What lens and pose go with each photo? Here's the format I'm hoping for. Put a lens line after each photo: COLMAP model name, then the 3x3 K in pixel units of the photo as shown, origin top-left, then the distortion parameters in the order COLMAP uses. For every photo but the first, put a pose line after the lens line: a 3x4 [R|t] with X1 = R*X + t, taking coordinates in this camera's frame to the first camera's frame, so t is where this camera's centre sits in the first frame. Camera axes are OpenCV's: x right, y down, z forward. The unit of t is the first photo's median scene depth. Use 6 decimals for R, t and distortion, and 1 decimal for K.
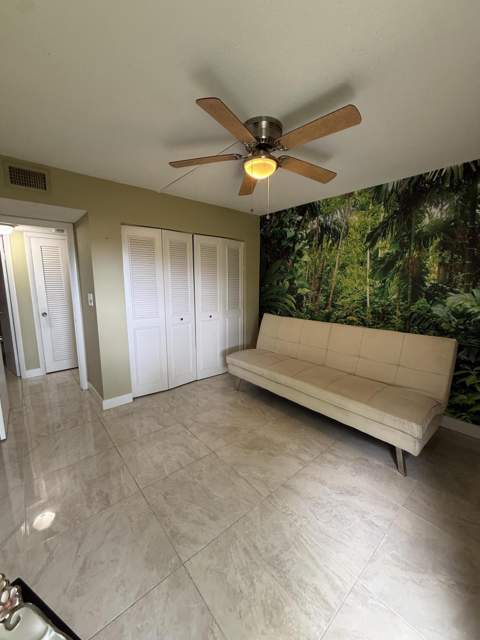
lens RADIAL K [[254.9, 0, 239.8], [0, 254.9, 318.0], [0, 0, 1]] dist [0.000289, 0.000067]
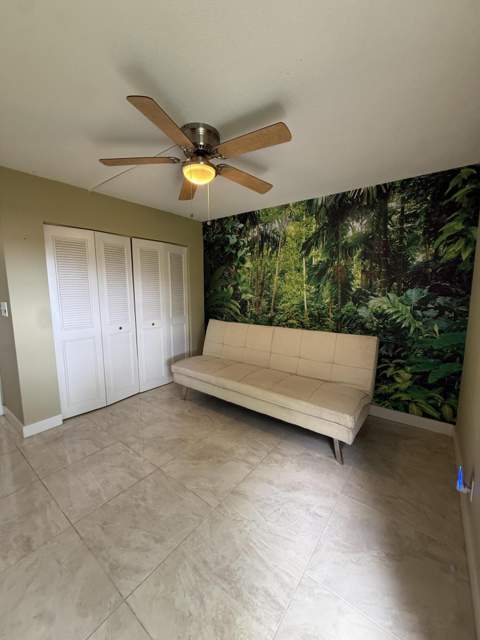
lens RADIAL K [[254.9, 0, 239.8], [0, 254.9, 318.0], [0, 0, 1]] dist [0.000289, 0.000067]
pose [[0.978240, -0.028934, 0.205449, 0.008852], [0.033520, 0.999260, -0.018878, -0.000499], [-0.204751, 0.025354, 0.978486, 0.003727]]
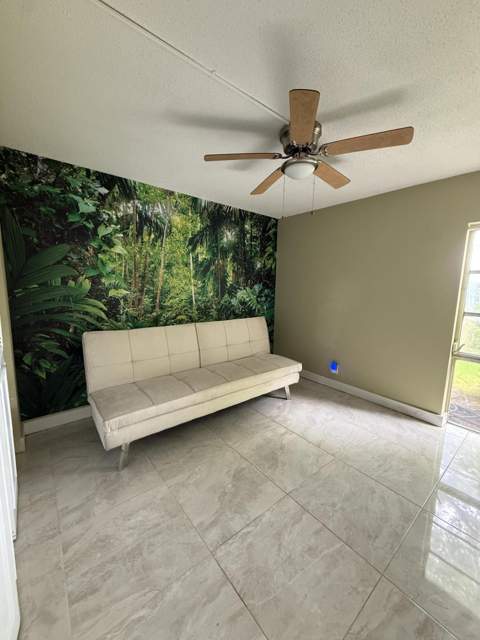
lens RADIAL K [[254.9, 0, 239.8], [0, 254.9, 318.0], [0, 0, 1]] dist [0.000289, 0.000067]
pose [[0.025964, -0.133598, 0.990695, -0.622037], [0.126316, 0.983524, 0.129321, -0.107757], [-0.991650, 0.121783, 0.042412, 0.784959]]
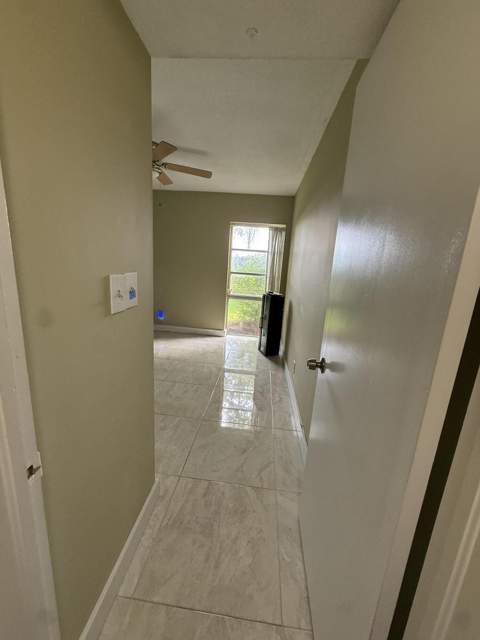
lens RADIAL K [[254.9, 0, 239.8], [0, 254.9, 318.0], [0, 0, 1]] dist [0.000289, 0.000067]
pose [[-0.689986, -0.203724, 0.694561, -0.936867], [0.040464, 0.947217, 0.318029, -0.147729], [-0.722691, 0.247541, -0.645323, 1.117579]]
